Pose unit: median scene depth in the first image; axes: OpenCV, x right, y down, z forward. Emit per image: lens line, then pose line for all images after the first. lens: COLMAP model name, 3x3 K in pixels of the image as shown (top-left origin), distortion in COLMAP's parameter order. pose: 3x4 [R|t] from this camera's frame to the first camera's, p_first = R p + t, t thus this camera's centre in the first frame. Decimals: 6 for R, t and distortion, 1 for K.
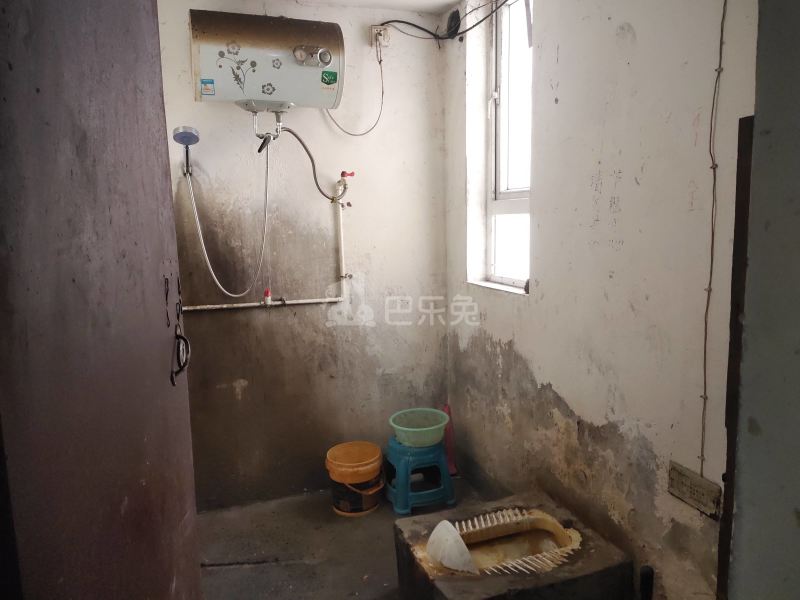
lens RADIAL K [[686.1, 0, 400.0], [0, 686.1, 300.0], [0, 0, 1]] dist [0.152007, -0.301370]
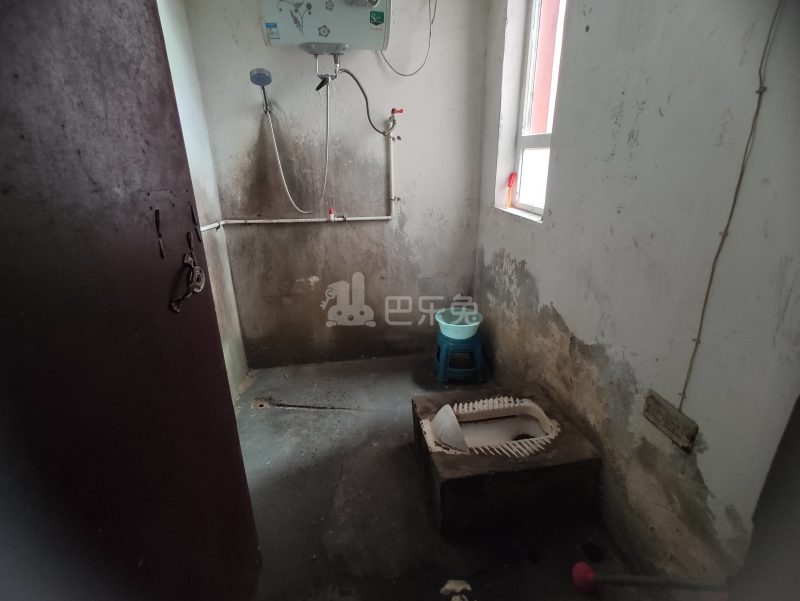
lens RADIAL K [[421.5, 0, 400.0], [0, 421.5, 300.5], [0, 0, 1]] dist [0.000183, 0.001170]
pose [[0.980687, 0.074200, -0.180964, 0.094397], [-0.032619, 0.974334, 0.222731, -0.030001], [0.192846, -0.212527, 0.957937, 0.269792]]
